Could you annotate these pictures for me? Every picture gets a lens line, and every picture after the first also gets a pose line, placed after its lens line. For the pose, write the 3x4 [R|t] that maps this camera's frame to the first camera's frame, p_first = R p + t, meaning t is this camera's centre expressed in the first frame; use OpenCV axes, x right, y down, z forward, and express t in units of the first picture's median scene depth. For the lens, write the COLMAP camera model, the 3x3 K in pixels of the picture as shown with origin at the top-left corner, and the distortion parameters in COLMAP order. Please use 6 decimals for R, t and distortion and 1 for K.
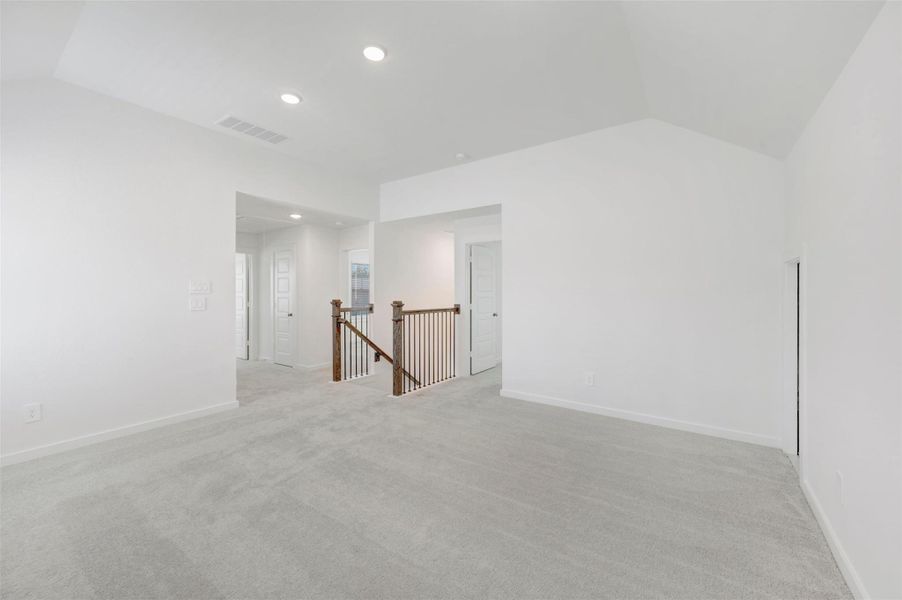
lens RADIAL K [[358.8, 0, 450.4], [0, 358.8, 290.9], [0, 0, 1]] dist [0.001586, 0.000080]
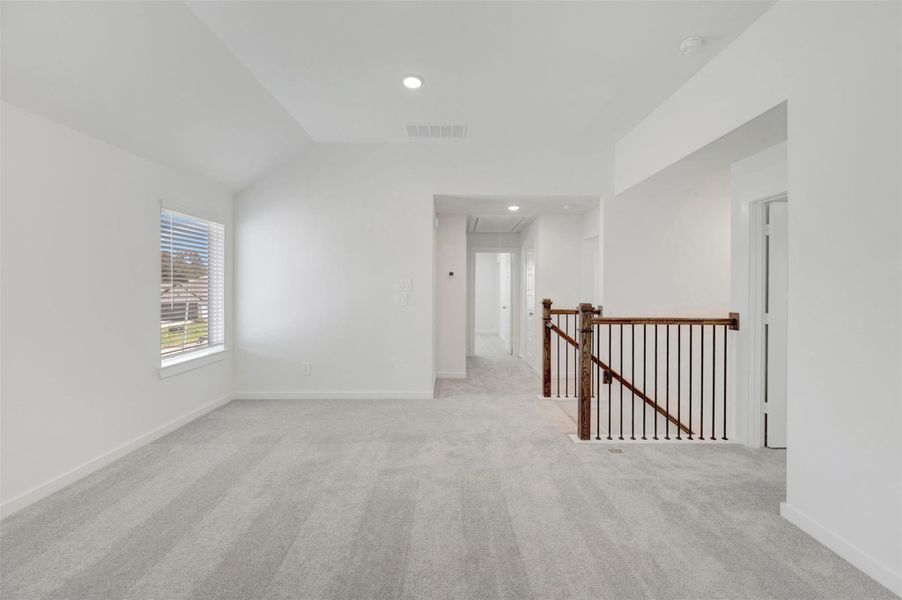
lens RADIAL K [[358.8, 0, 450.4], [0, 358.8, 290.9], [0, 0, 1]] dist [0.001586, 0.000080]
pose [[0.585014, 0.005240, -0.811006, 0.228042], [-0.001188, 0.999984, 0.005603, 0.000205], [0.811022, -0.002314, 0.585010, 0.329096]]
